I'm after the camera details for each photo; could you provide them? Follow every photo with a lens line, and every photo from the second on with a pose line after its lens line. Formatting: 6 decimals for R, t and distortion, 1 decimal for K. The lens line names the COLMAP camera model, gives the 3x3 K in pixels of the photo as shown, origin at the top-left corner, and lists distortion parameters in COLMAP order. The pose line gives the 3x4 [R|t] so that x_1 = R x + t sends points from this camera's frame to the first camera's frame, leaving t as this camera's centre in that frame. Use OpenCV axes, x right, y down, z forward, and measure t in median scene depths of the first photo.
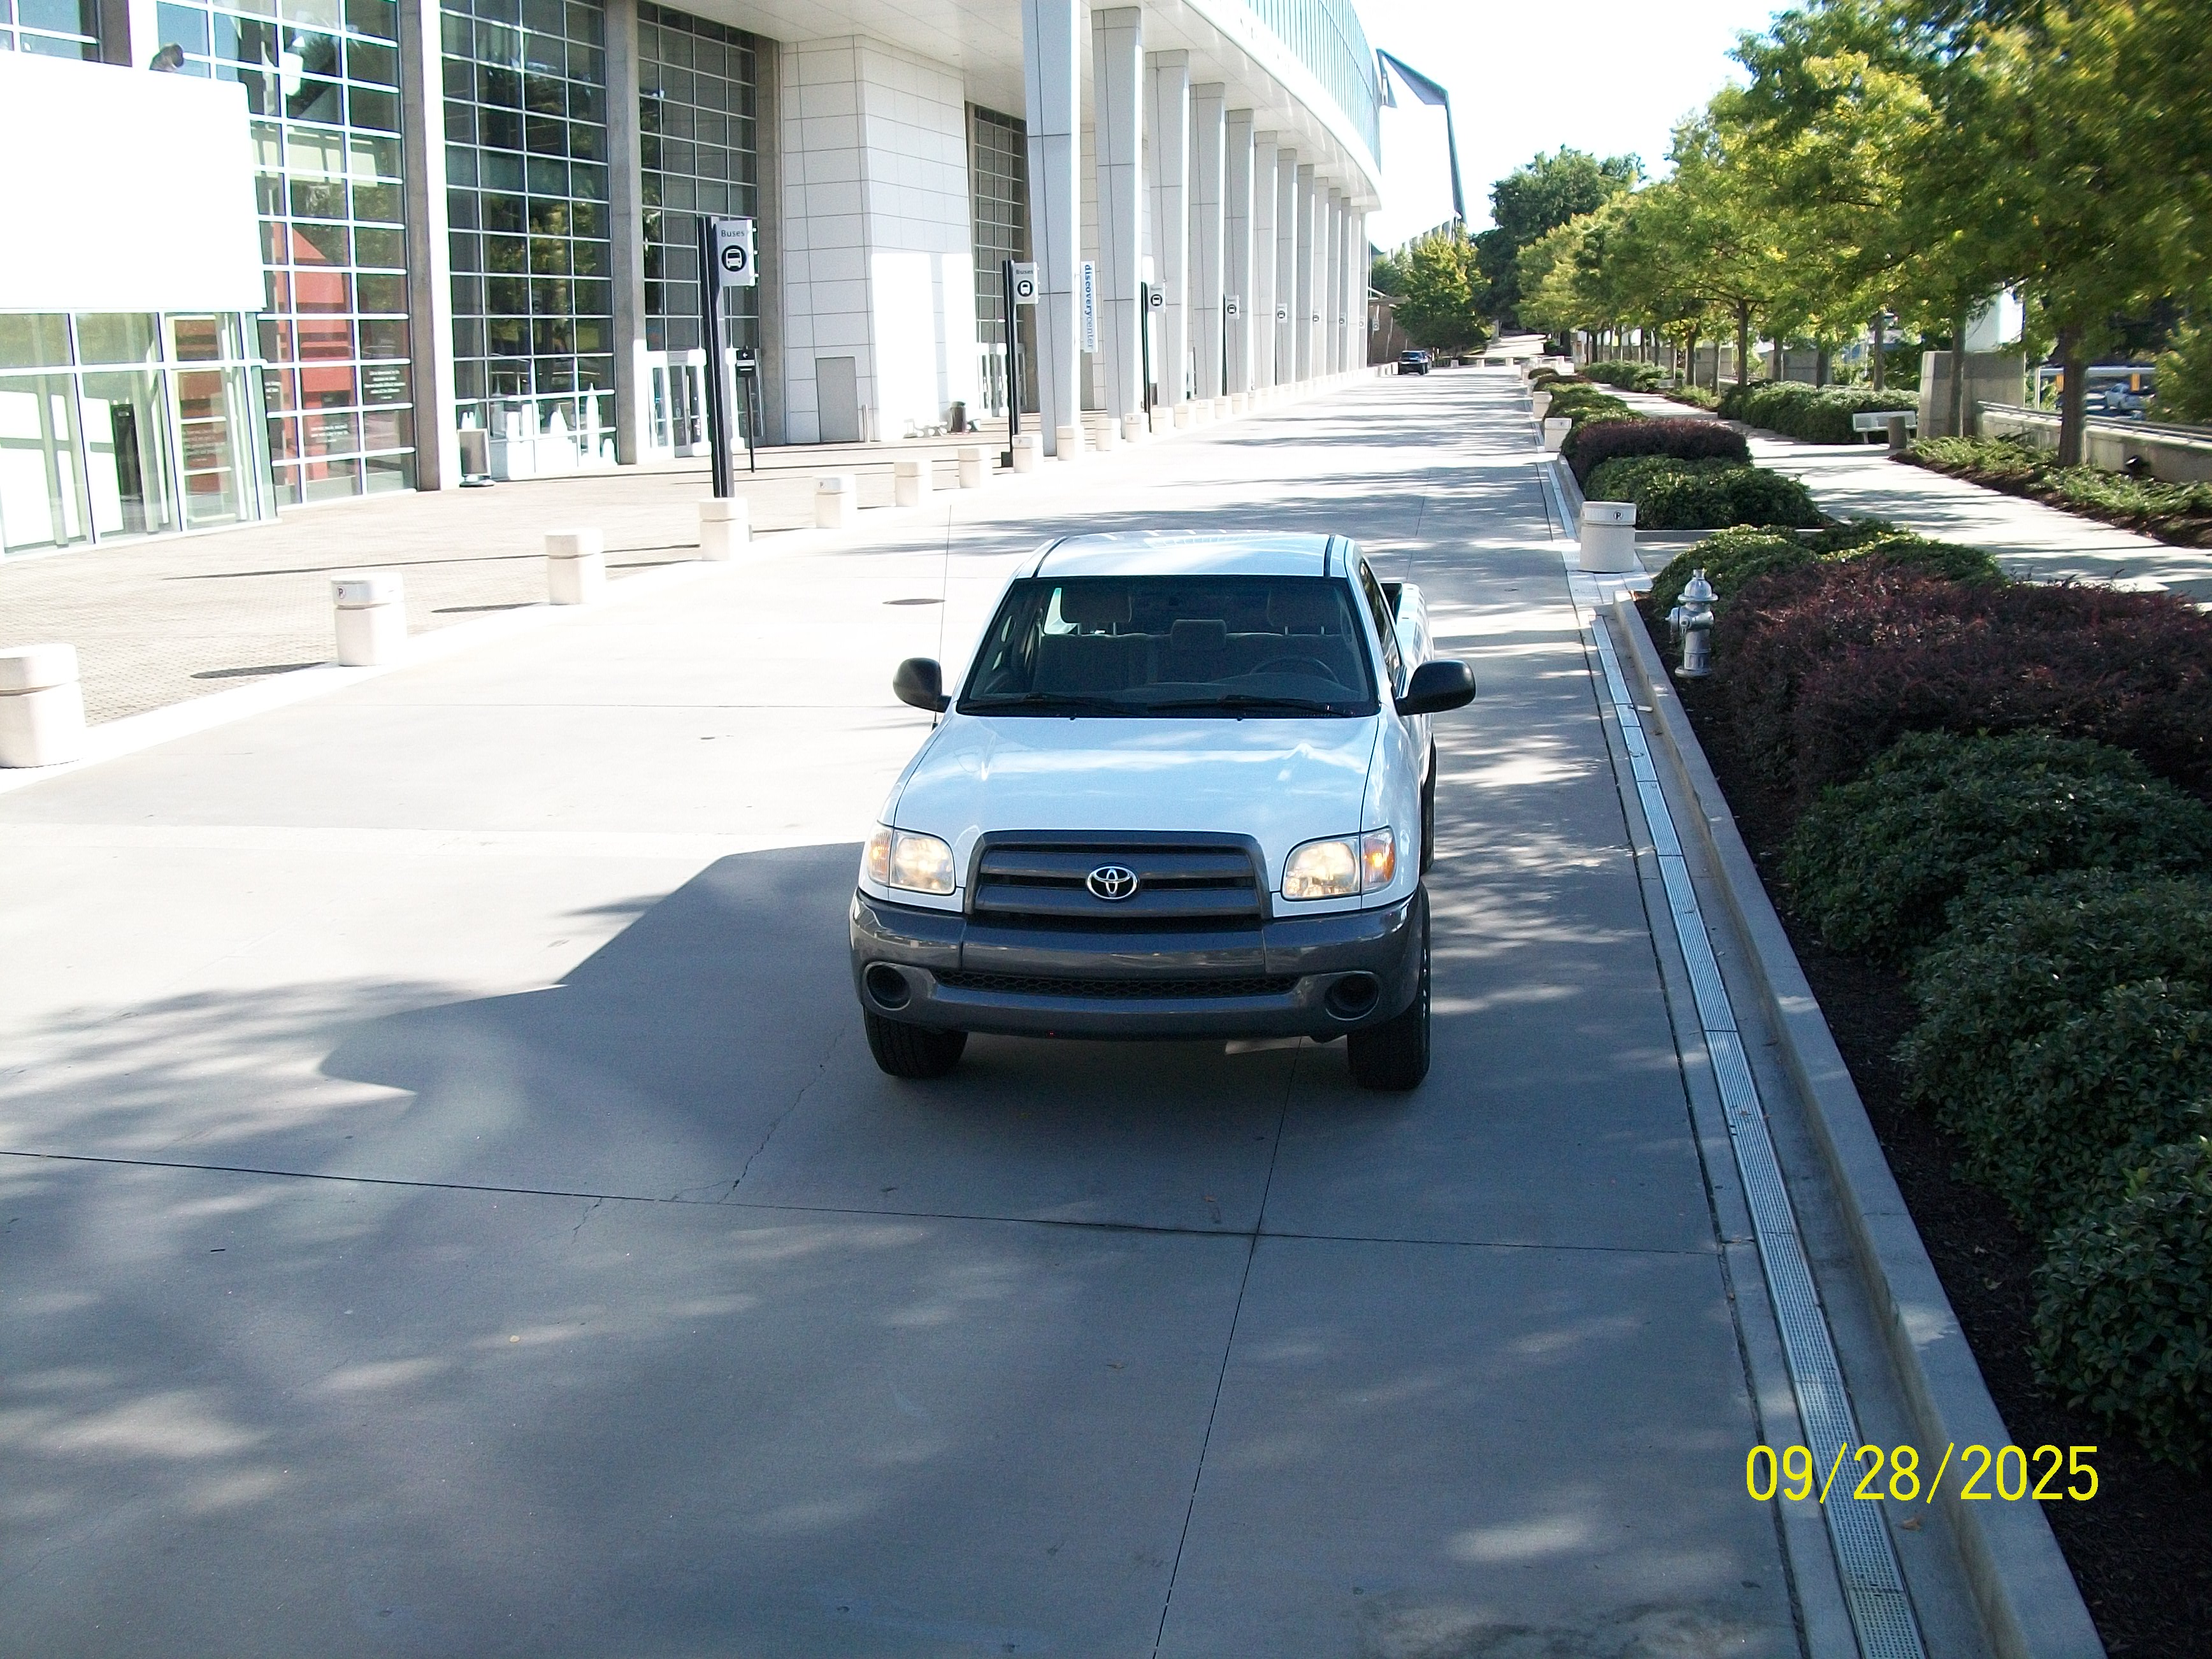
lens RADIAL K [[2265.2, 0, 1126.0], [0, 2265.2, 838.6], [0, 0, 1]] dist [-0.149469, 0.085811]
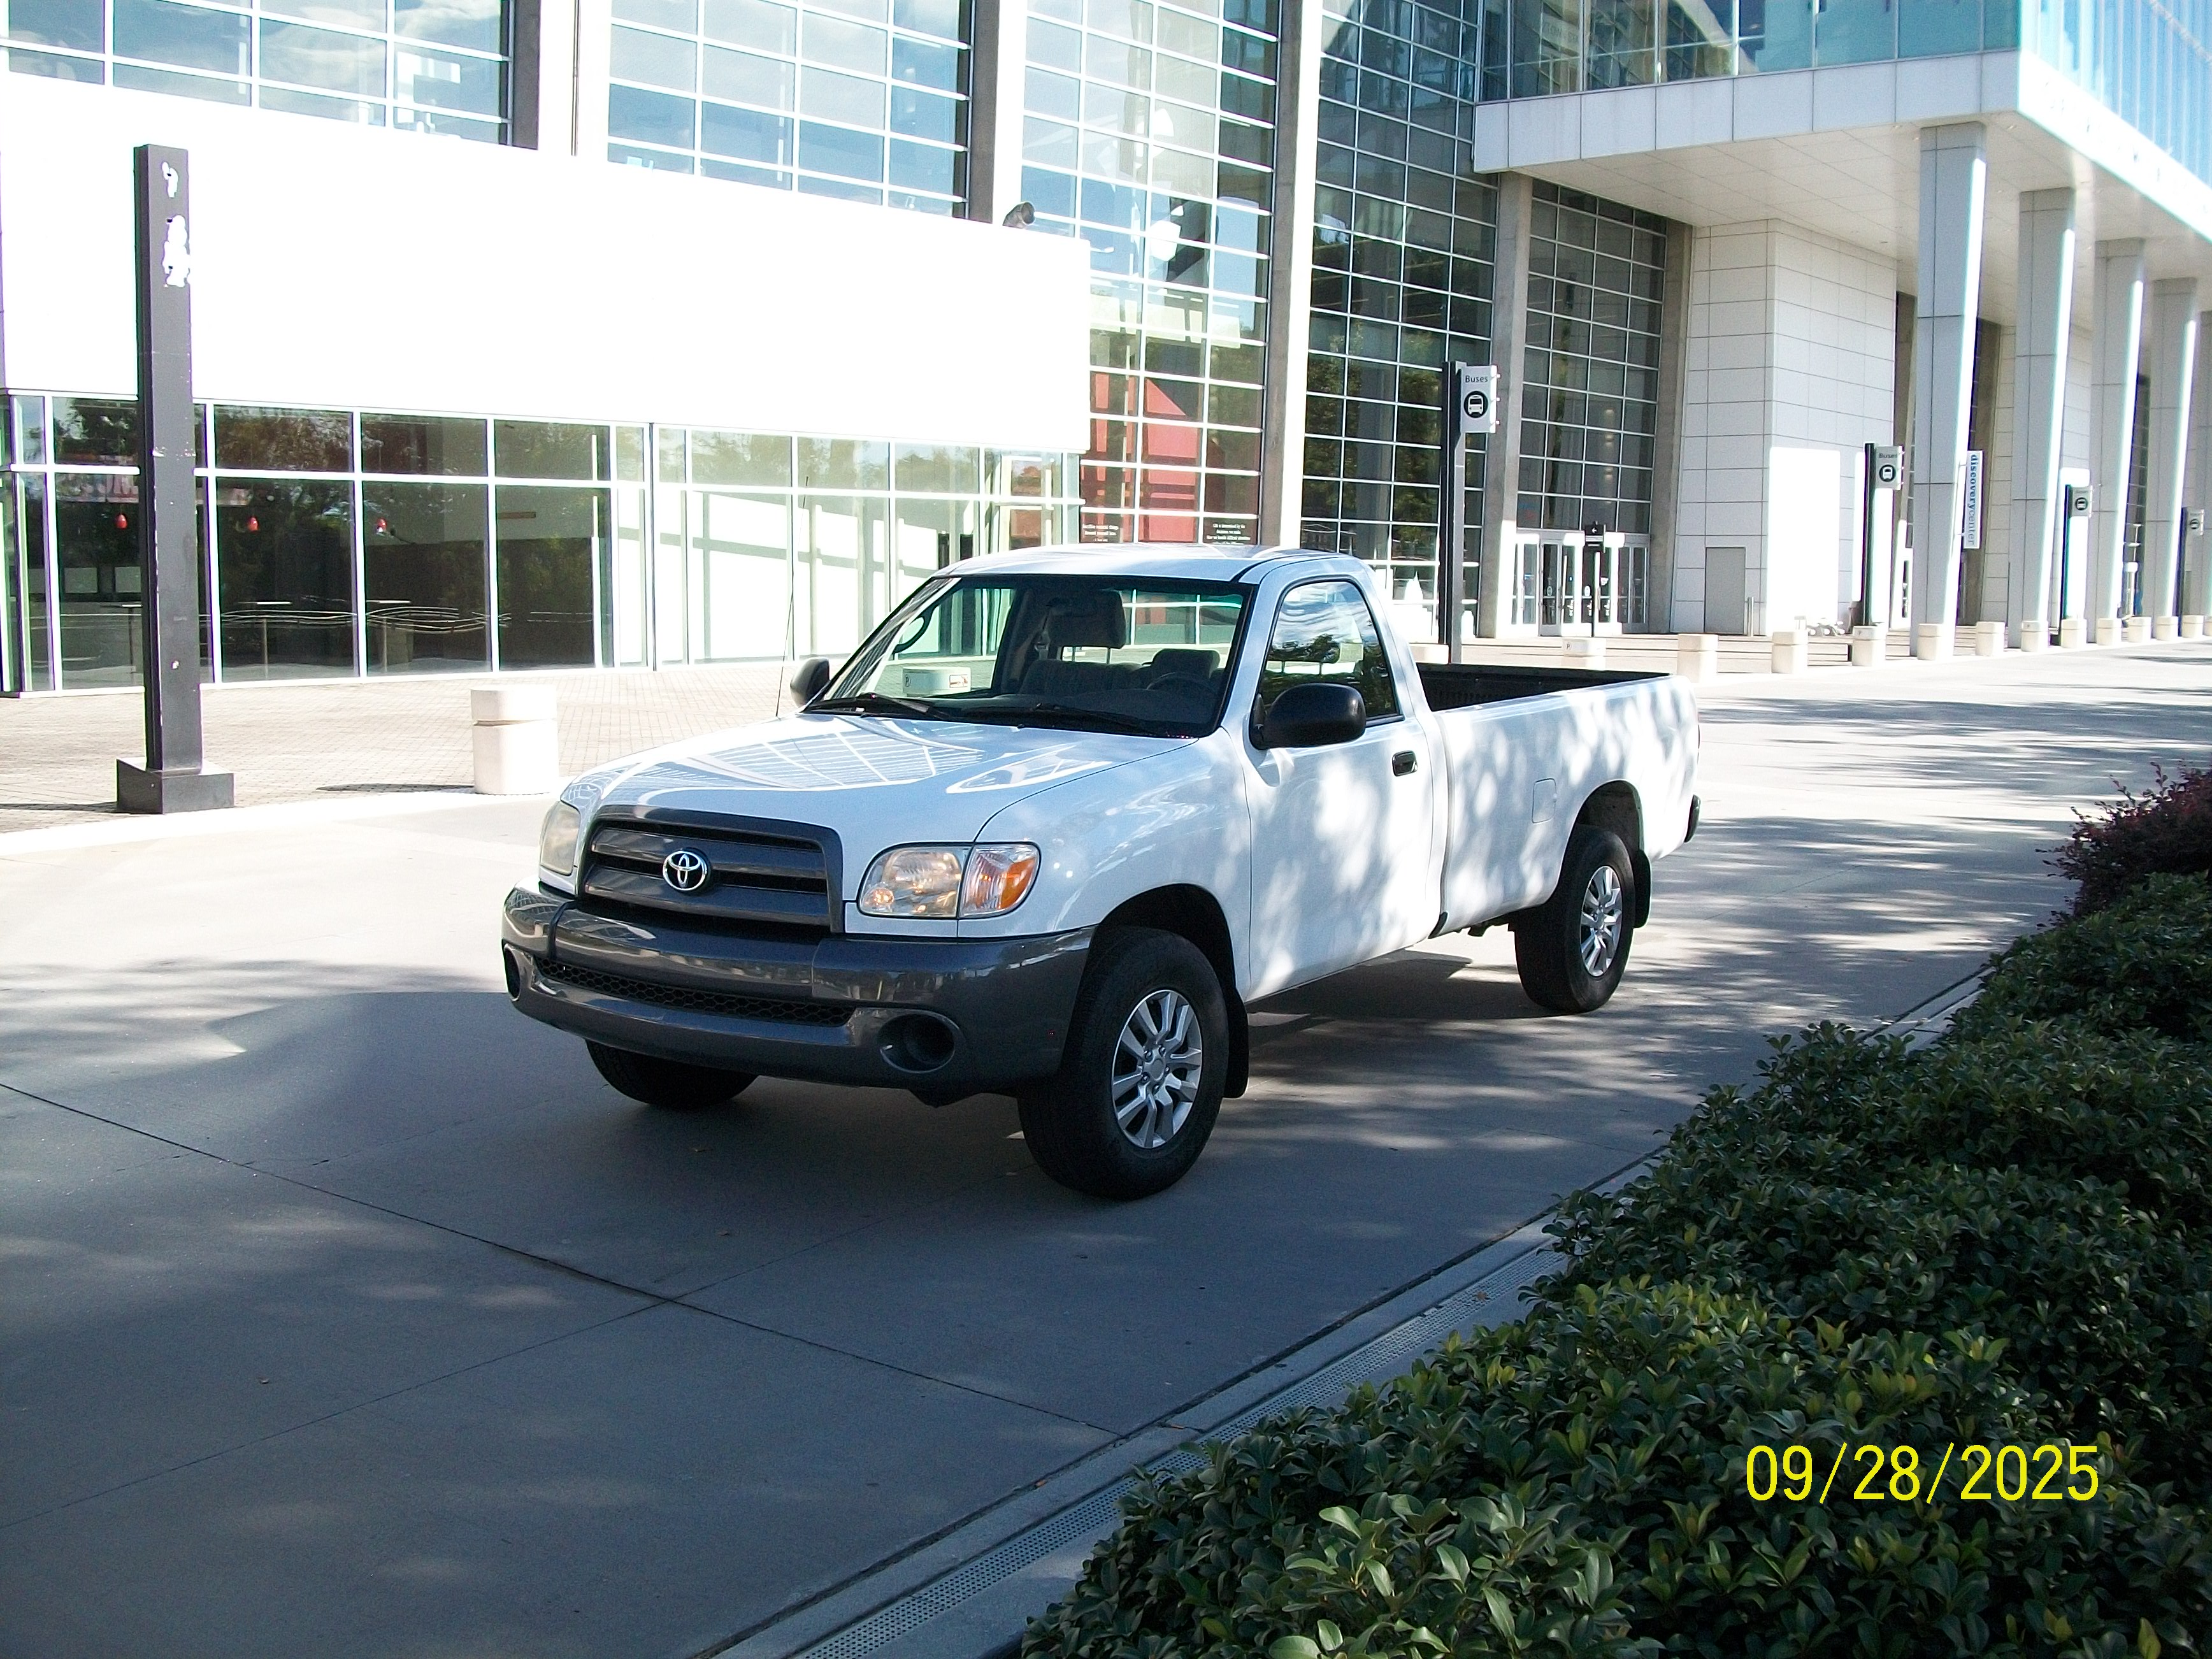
lens RADIAL K [[2265.2, 0, 1126.0], [0, 2265.2, 838.6], [0, 0, 1]] dist [-0.149469, 0.085811]
pose [[0.902300, 0.088656, -0.421894, 0.078338], [-0.127048, 0.989848, -0.063712, 0.006351], [0.411962, 0.111088, 0.904404, 0.048489]]
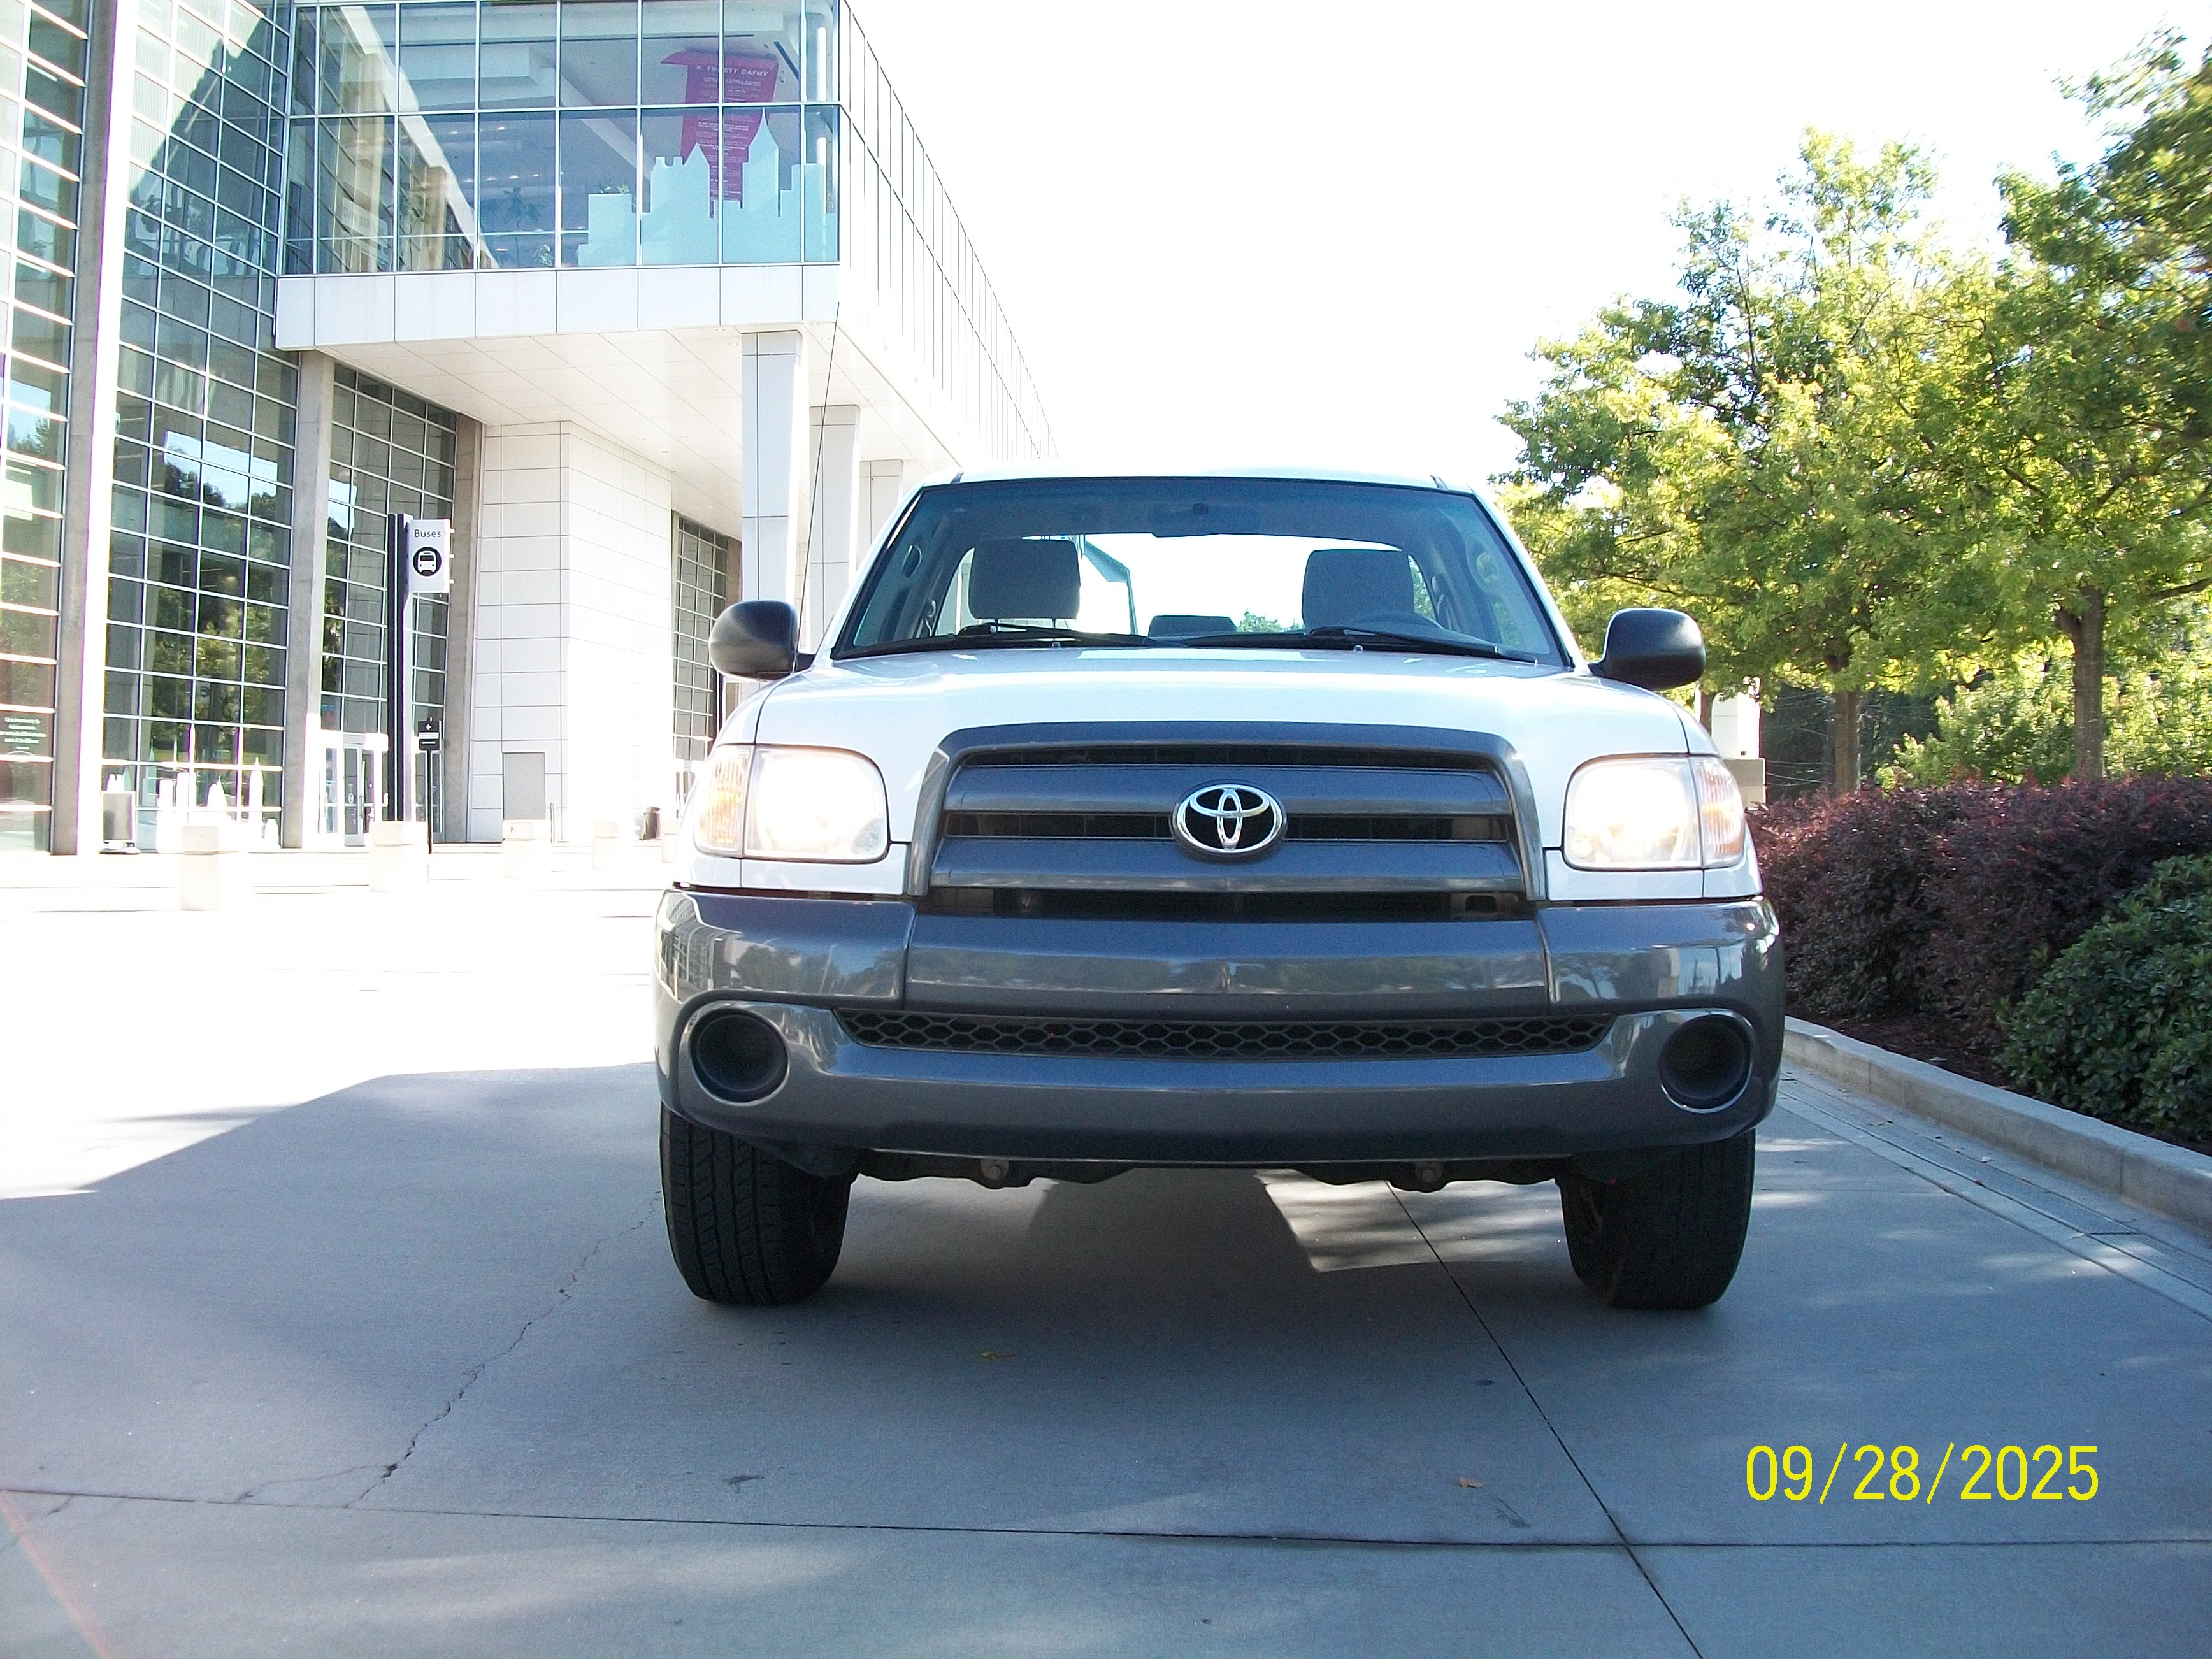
lens RADIAL K [[2265.2, 0, 1126.0], [0, 2265.2, 838.6], [0, 0, 1]] dist [-0.149469, 0.085811]
pose [[0.989707, 0.027790, 0.140387, -0.015046], [0.001490, 0.978911, -0.204283, 0.019250], [-0.143104, 0.202389, 0.968793, 0.085047]]
